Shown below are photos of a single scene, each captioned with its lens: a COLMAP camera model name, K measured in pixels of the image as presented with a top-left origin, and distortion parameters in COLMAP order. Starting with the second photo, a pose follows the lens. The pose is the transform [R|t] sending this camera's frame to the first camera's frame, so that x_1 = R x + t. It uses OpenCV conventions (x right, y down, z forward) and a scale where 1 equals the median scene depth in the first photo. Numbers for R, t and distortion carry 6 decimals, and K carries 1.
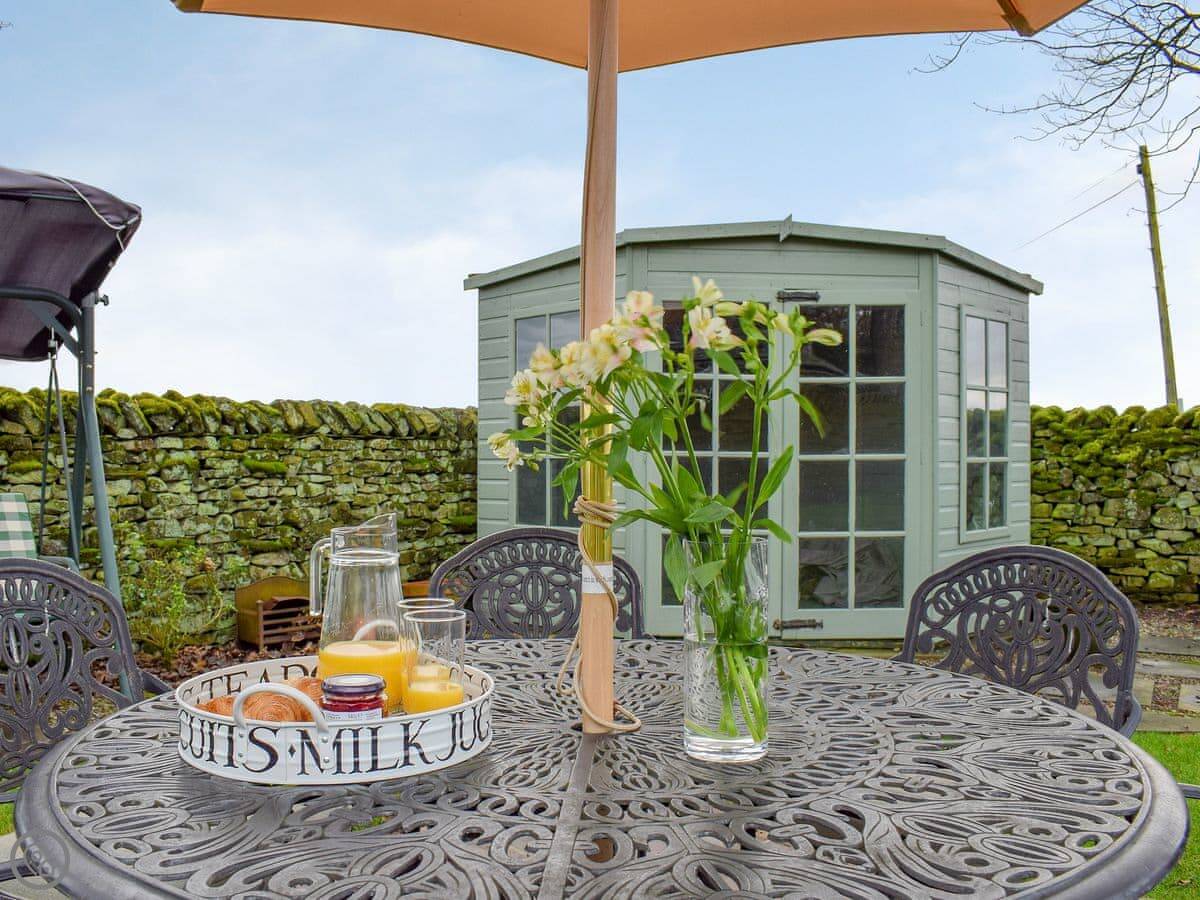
lens RADIAL K [[1103.3, 0, 606.9], [0, 1103.3, 446.8], [0, 0, 1]] dist [-0.085532, 0.006293]
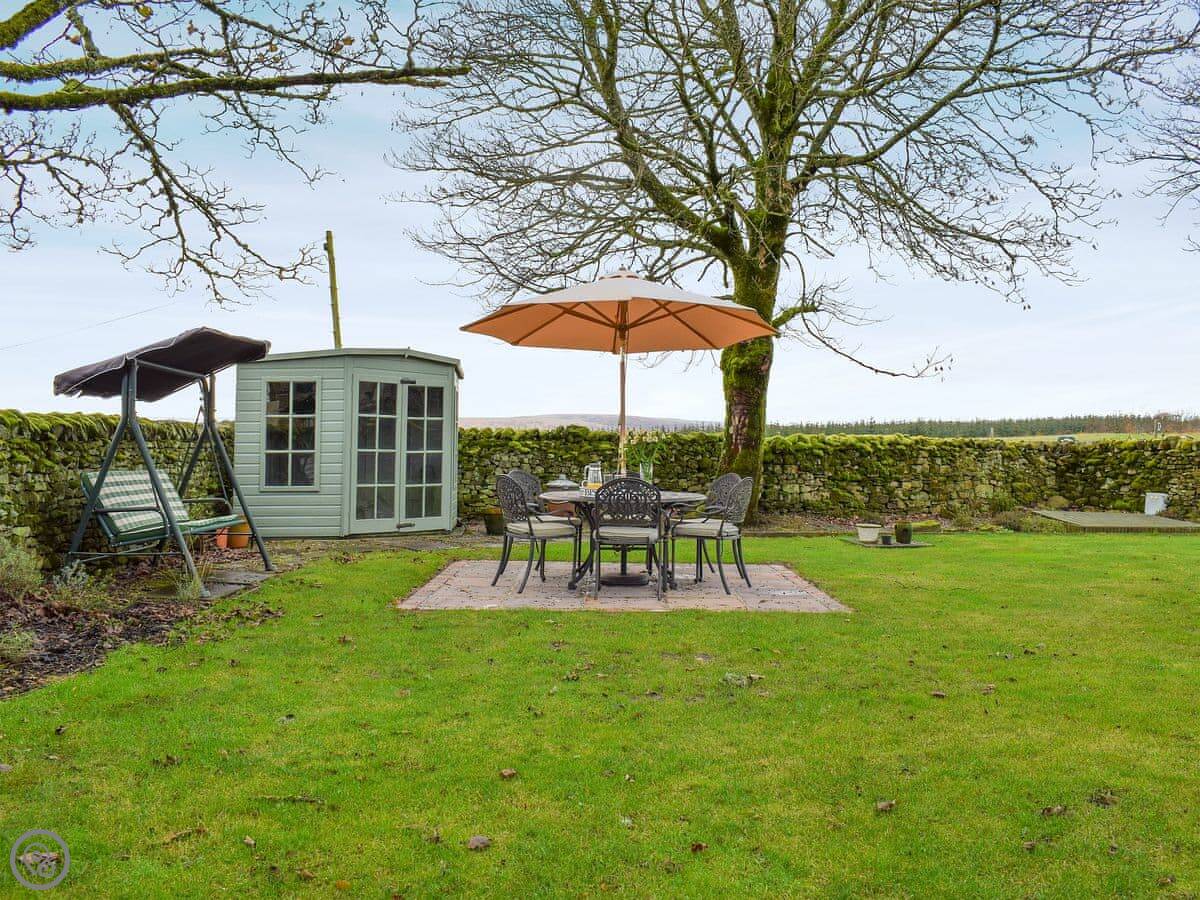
lens RADIAL K [[1103.3, 0, 606.9], [0, 1103.3, 446.8], [0, 0, 1]] dist [-0.085532, 0.006293]
pose [[0.654724, 0.003492, 0.755860, -1.024131], [-0.007707, 0.999968, 0.002057, -0.007290], [-0.755829, -0.007172, 0.654730, -0.647666]]
